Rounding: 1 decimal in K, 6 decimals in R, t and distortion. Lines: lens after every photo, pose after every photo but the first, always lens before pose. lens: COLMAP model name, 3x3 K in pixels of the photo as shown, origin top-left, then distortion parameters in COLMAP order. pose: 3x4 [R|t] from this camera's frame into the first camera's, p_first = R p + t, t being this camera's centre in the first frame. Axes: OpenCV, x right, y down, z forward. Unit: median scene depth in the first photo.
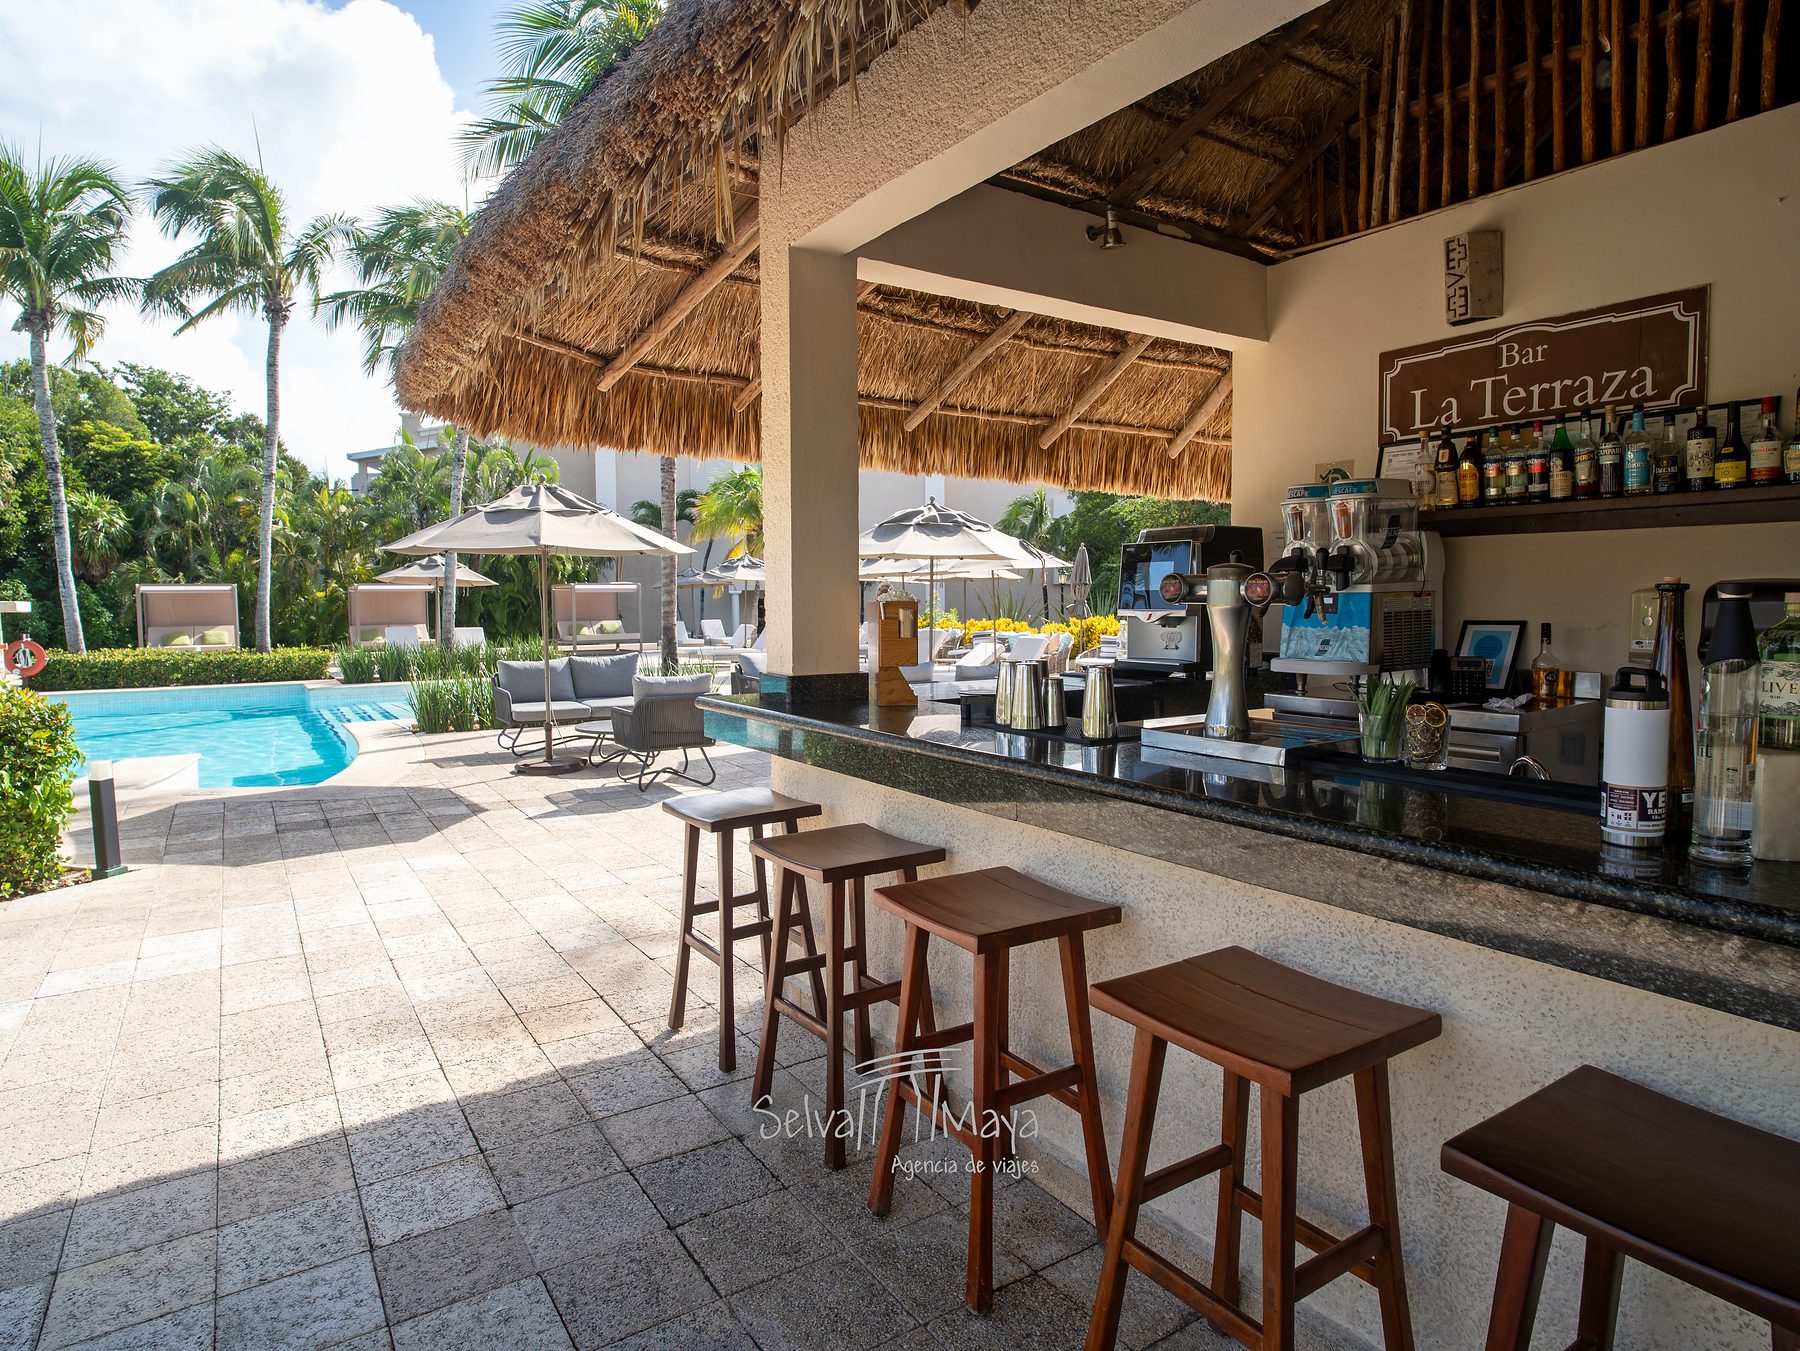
lens RADIAL K [[1024.6, 0, 903.1], [0, 1024.6, 656.4], [0, 0, 1]] dist [-0.003947, -0.001077]
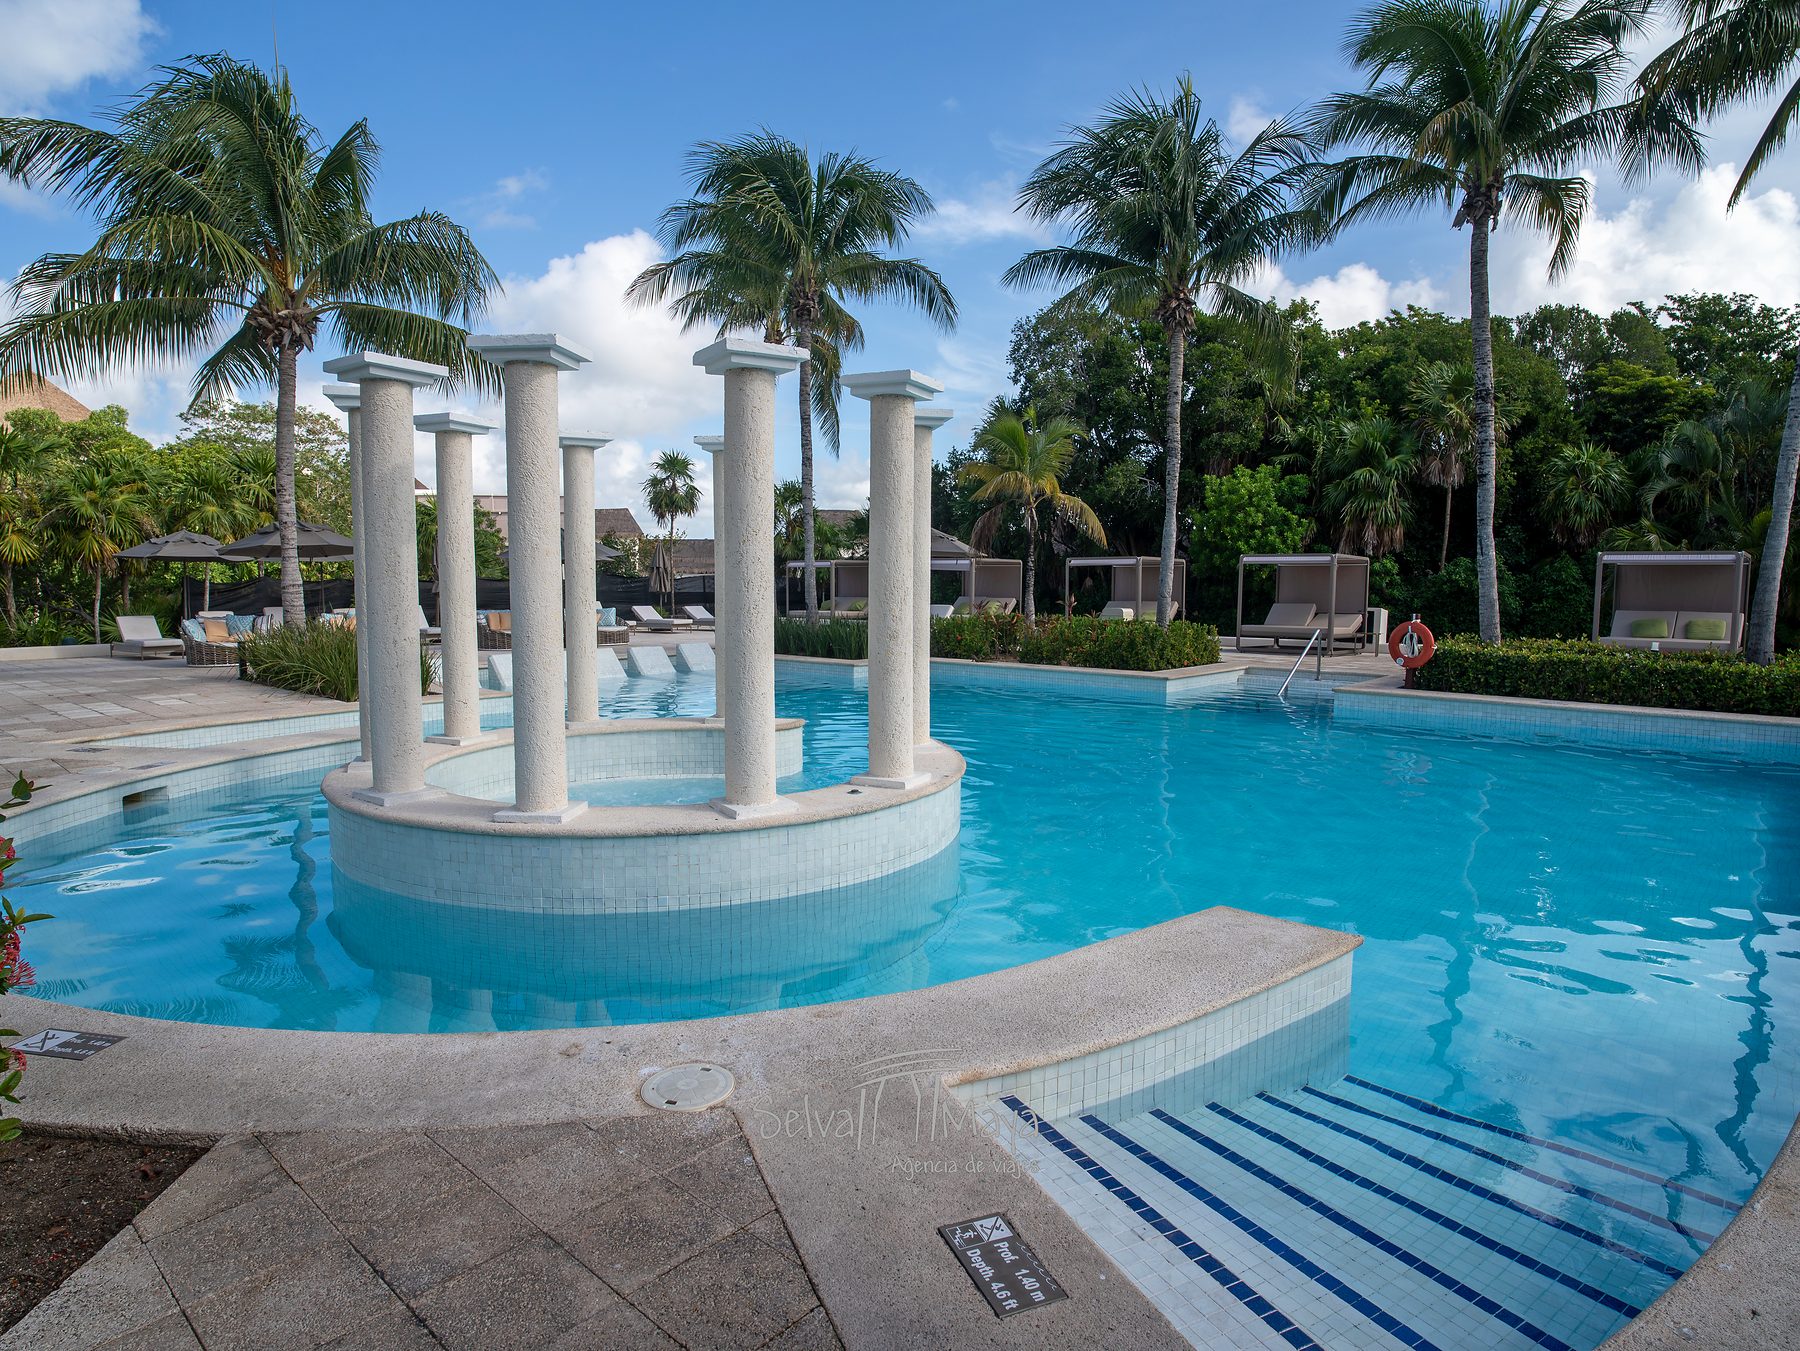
lens RADIAL K [[1024.6, 0, 903.1], [0, 1024.6, 656.4], [0, 0, 1]] dist [-0.003947, -0.001077]
pose [[0.261392, 0.089011, -0.961120, -0.122313], [-0.066683, 0.995025, 0.074015, -0.012521], [0.962927, 0.044743, 0.266027, 0.246322]]
